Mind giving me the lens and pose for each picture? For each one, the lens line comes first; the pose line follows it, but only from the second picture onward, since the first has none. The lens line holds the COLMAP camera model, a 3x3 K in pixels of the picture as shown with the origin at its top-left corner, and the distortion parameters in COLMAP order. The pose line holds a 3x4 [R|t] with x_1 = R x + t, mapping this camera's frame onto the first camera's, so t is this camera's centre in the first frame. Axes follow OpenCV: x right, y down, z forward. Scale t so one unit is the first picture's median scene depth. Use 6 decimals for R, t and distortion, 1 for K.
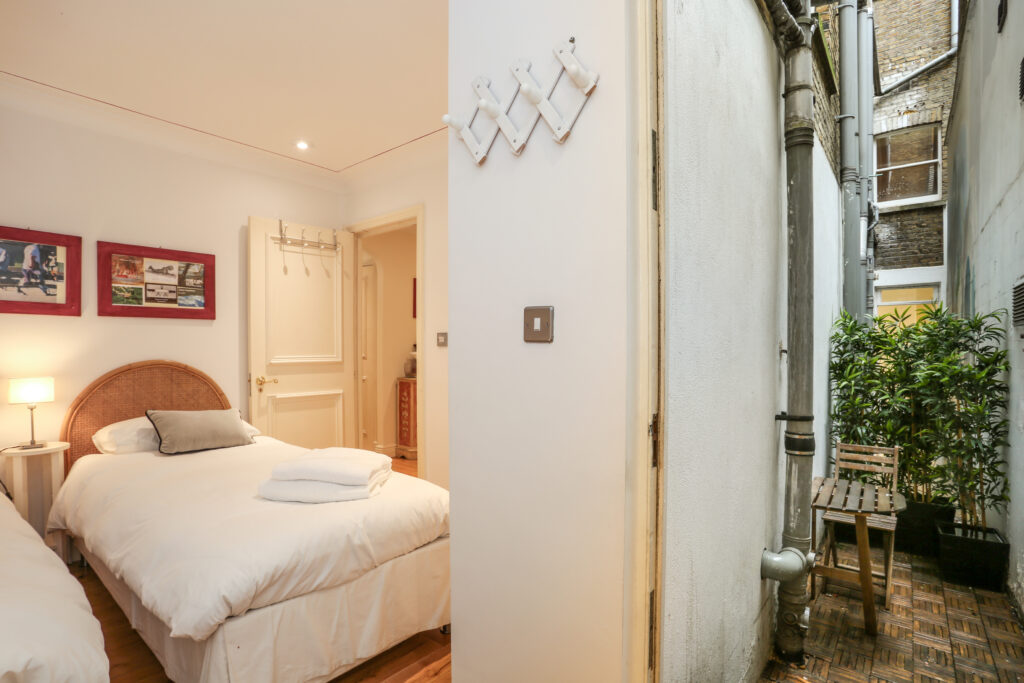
lens RADIAL K [[496.8, 0, 510.8], [0, 496.8, 356.7], [0, 0, 1]] dist [-0.058345, 0.017791]
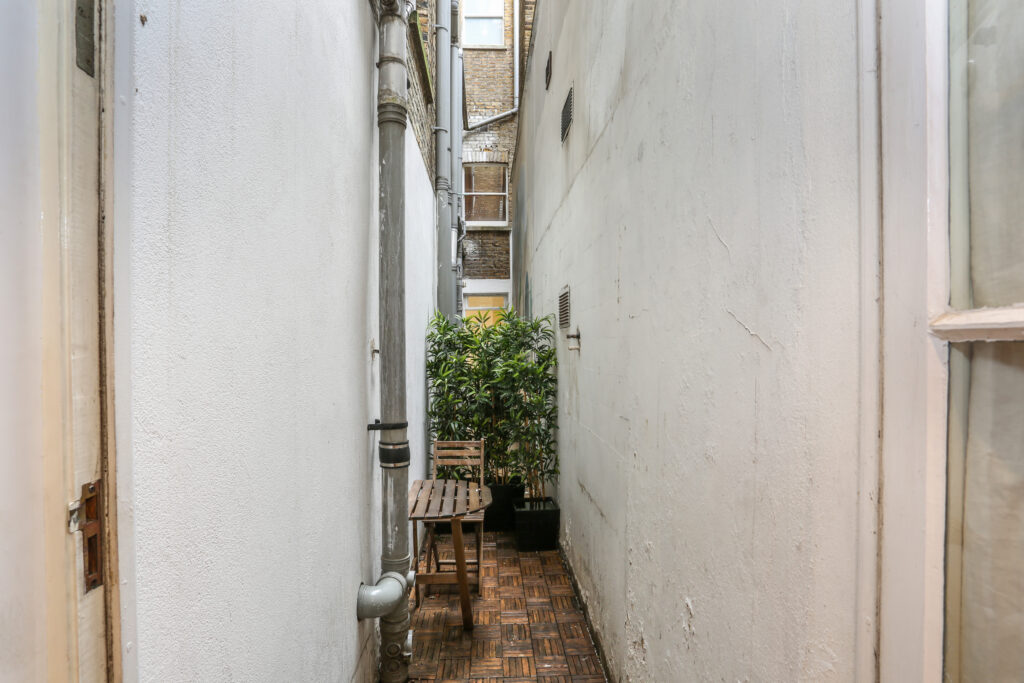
lens RADIAL K [[496.8, 0, 510.8], [0, 496.8, 356.7], [0, 0, 1]] dist [-0.058345, 0.017791]
pose [[0.739411, -0.016227, 0.673059, 0.113723], [0.015685, 0.999853, 0.006874, -0.003052], [-0.673072, 0.005474, 0.739557, 0.145687]]
